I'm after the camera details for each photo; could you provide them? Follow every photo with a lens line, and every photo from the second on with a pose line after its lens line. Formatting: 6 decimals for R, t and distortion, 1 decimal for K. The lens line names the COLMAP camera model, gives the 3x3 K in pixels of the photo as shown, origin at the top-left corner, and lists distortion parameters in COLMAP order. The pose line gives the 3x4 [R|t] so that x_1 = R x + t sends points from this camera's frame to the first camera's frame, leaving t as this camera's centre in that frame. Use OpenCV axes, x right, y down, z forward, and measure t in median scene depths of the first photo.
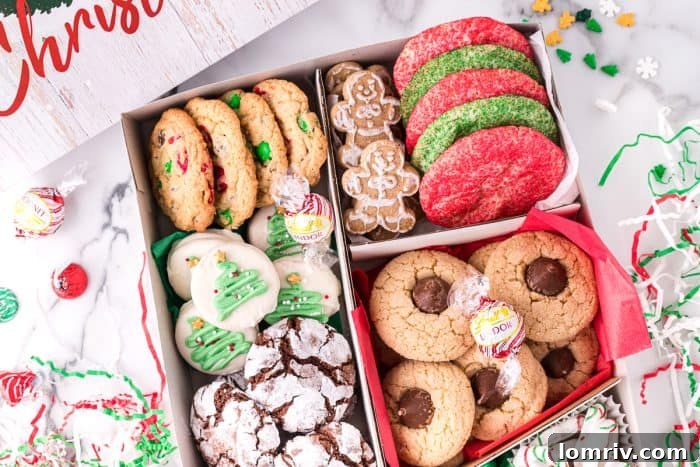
lens RADIAL K [[1097.2, 0, 360.4], [0, 1097.2, 233.2], [0, 0, 1]] dist [-0.139504, -0.100682]
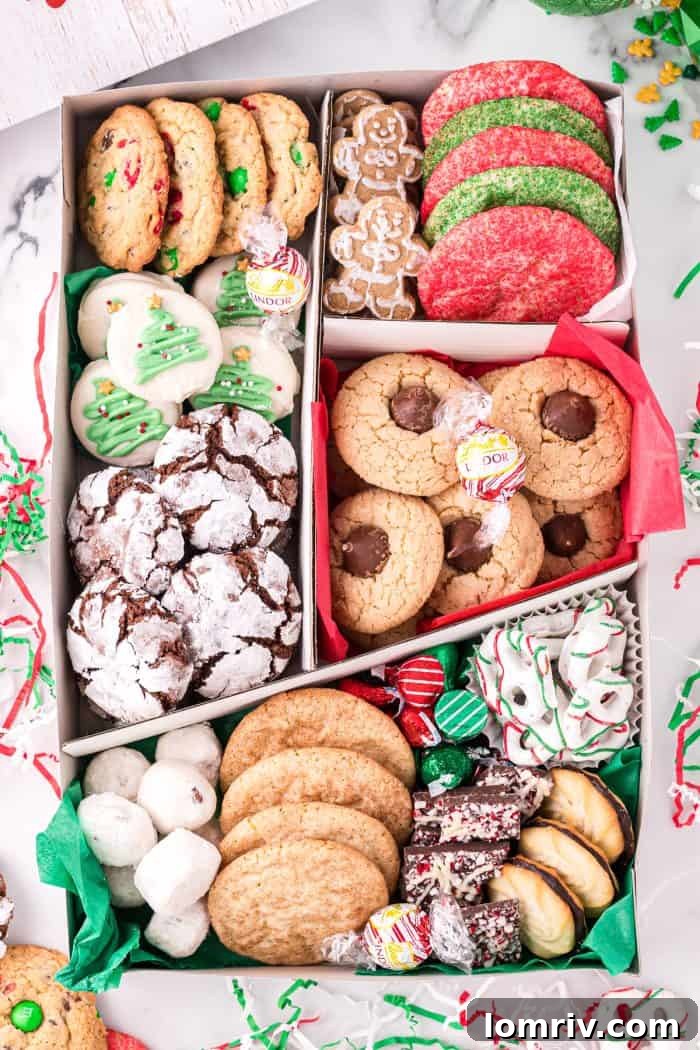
lens RADIAL K [[2293.7, 0, 350.0], [0, 2293.7, 525.0], [0, 0, 1]] dist [-0.026426, -1.873798]
pose [[0.981043, 0.193775, 0.002390, 0.032322], [-0.193687, 0.980851, -0.020428, 0.178175], [-0.006303, 0.019578, 0.999788, -0.596178]]
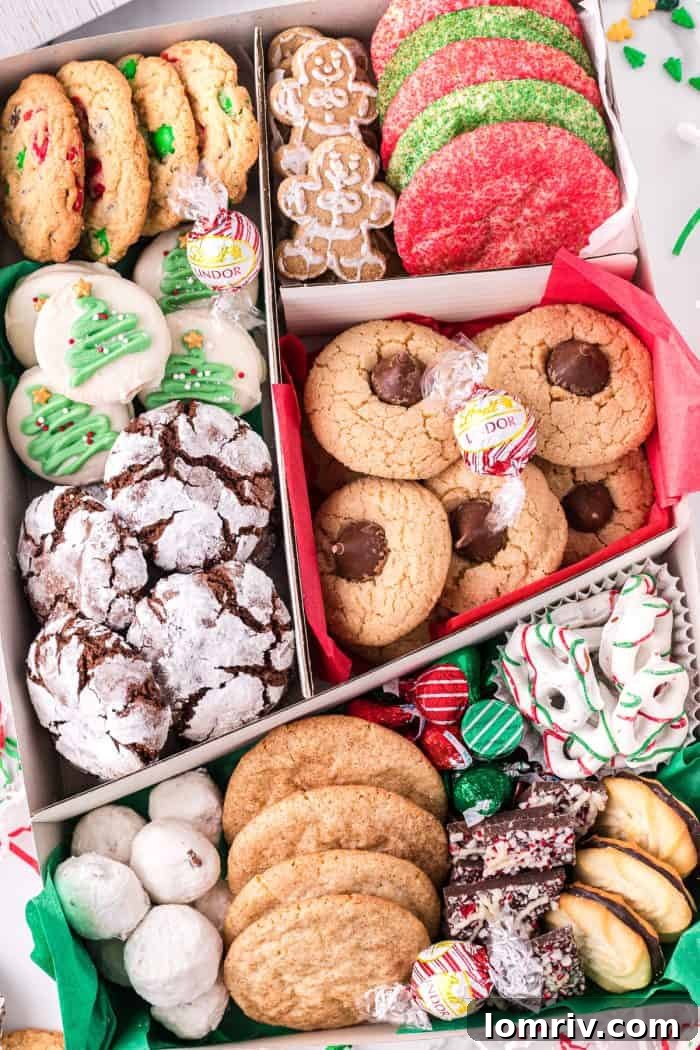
lens RADIAL K [[1645.8, 0, 363.3], [0, 1645.8, 537.9], [0, 0, 1]] dist [-0.139504, -0.100682]
pose [[0.996397, 0.084147, -0.010581, 0.061832], [-0.084344, 0.996241, -0.019771, 0.172691], [0.008878, 0.020592, 0.999749, 0.022402]]
